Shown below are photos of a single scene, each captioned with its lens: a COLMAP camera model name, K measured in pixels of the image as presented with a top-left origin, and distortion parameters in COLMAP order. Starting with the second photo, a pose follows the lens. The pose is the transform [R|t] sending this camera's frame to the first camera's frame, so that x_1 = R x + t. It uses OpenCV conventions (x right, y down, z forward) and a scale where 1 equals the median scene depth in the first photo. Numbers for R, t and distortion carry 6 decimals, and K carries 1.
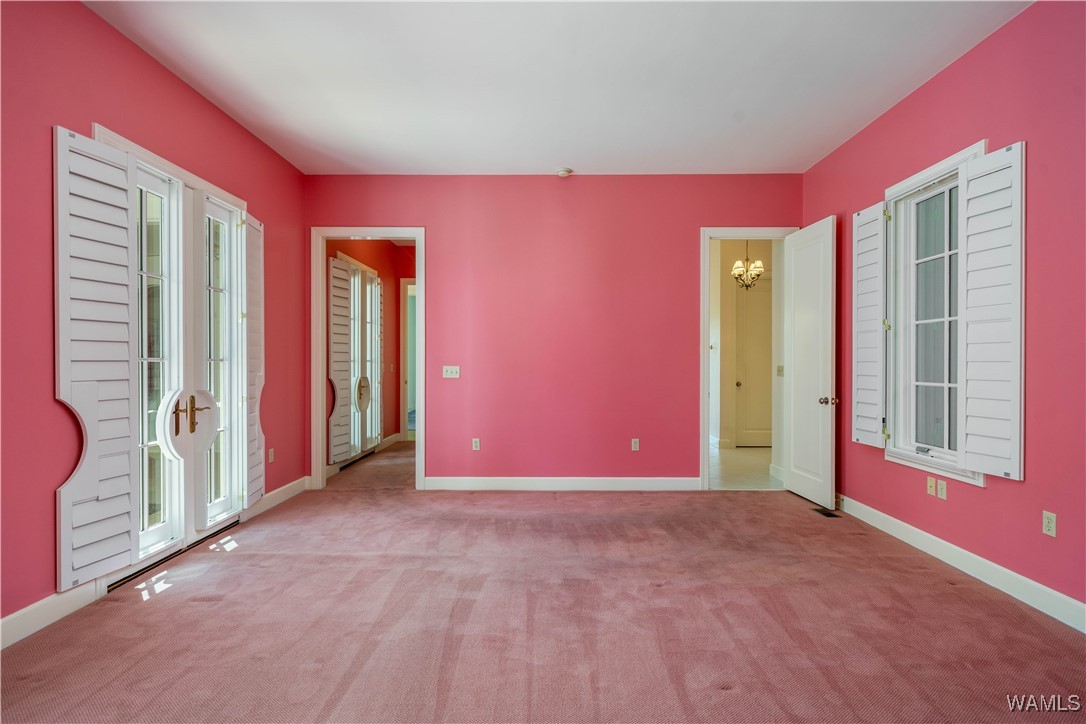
lens RADIAL K [[536.5, 0, 543.0], [0, 536.5, 362.0], [0, 0, 1]] dist [-0.000548, -0.000115]
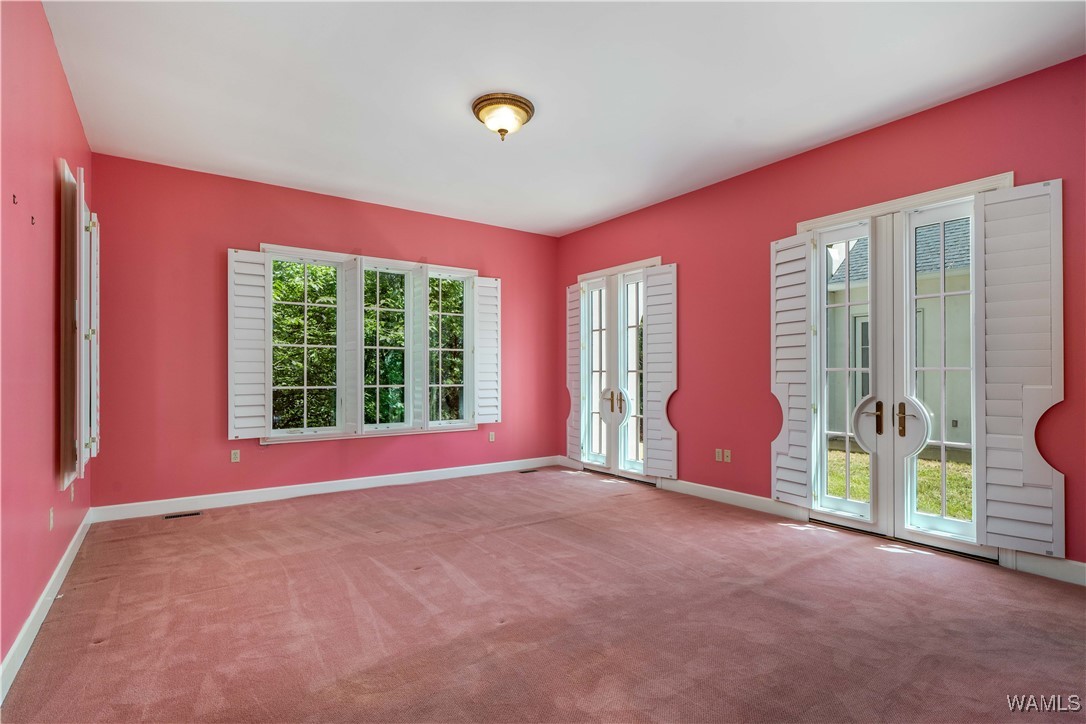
lens RADIAL K [[536.5, 0, 543.0], [0, 536.5, 362.0], [0, 0, 1]] dist [-0.000548, -0.000115]
pose [[-0.810707, -0.010647, -0.585355, 0.689994], [0.003761, 0.999719, -0.023391, 0.004988], [0.585440, -0.021165, -0.810440, 1.760856]]
